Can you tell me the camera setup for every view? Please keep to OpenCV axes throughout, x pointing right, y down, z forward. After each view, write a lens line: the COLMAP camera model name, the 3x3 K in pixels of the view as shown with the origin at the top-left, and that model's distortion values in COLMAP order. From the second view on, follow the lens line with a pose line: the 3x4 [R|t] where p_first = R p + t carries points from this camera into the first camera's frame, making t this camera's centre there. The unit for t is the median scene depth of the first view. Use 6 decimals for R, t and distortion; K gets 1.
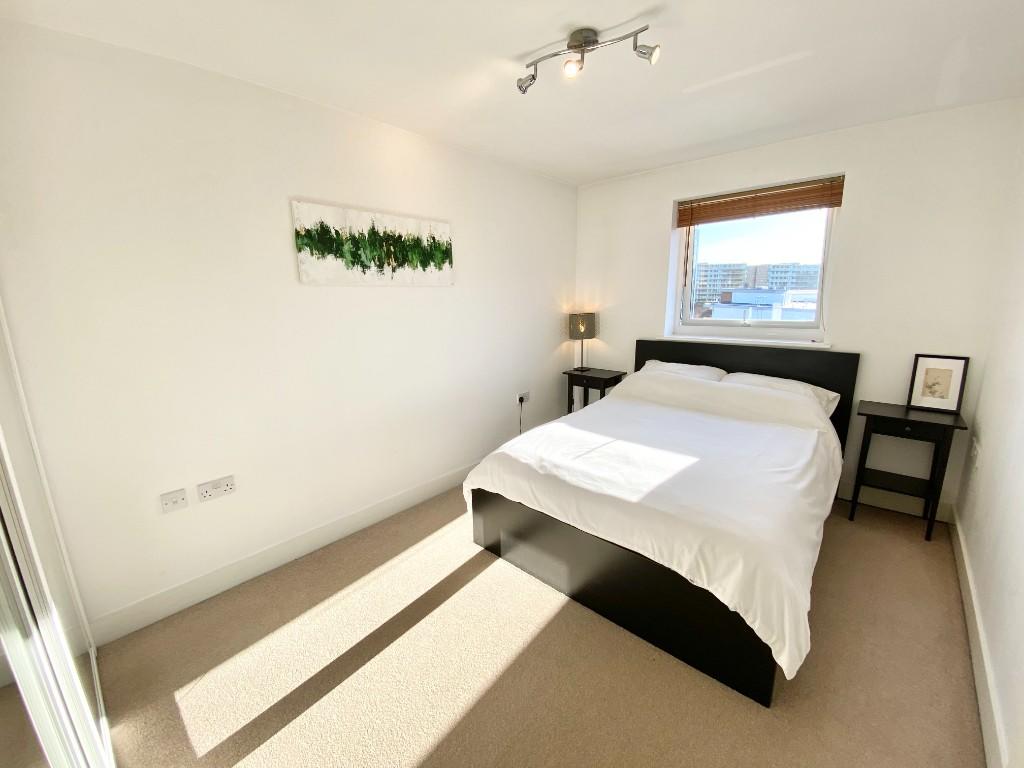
lens RADIAL K [[415.3, 0, 512.0], [0, 415.3, 384.0], [0, 0, 1]] dist [0.000006, -0.000224]
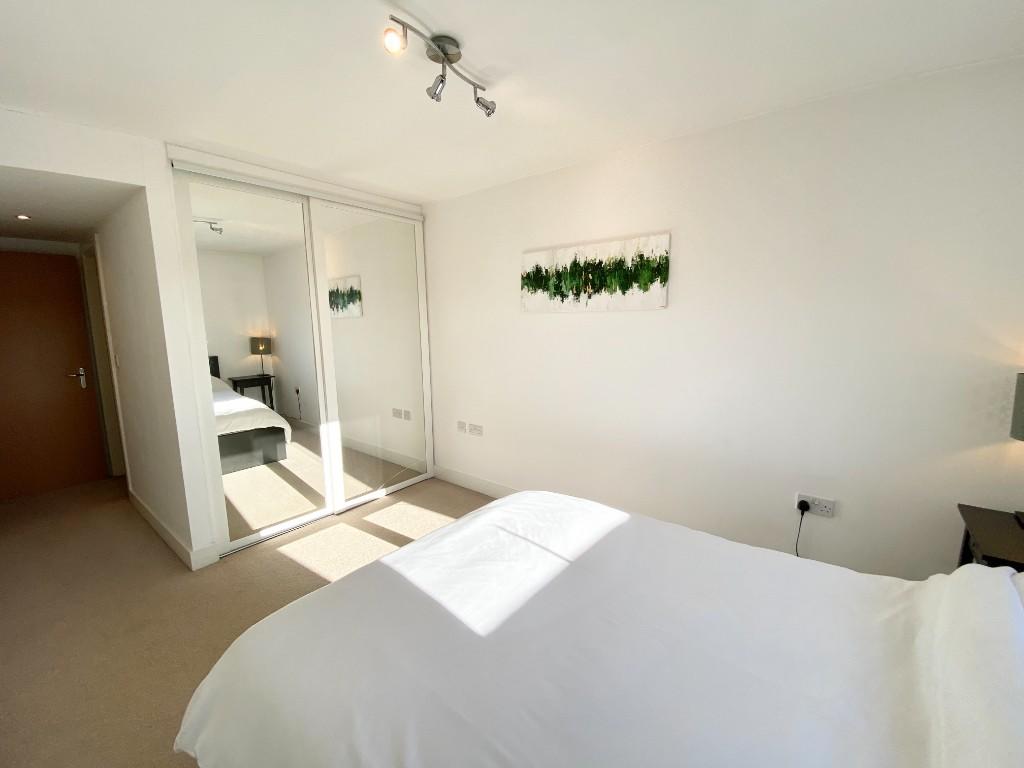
lens RADIAL K [[415.3, 0, 512.0], [0, 415.3, 384.0], [0, 0, 1]] dist [0.000006, -0.000224]
pose [[0.028697, 0.161436, -0.986466, 0.788296], [-0.198332, 0.968171, 0.152672, -0.188532], [0.979715, 0.191266, 0.059802, 0.813697]]
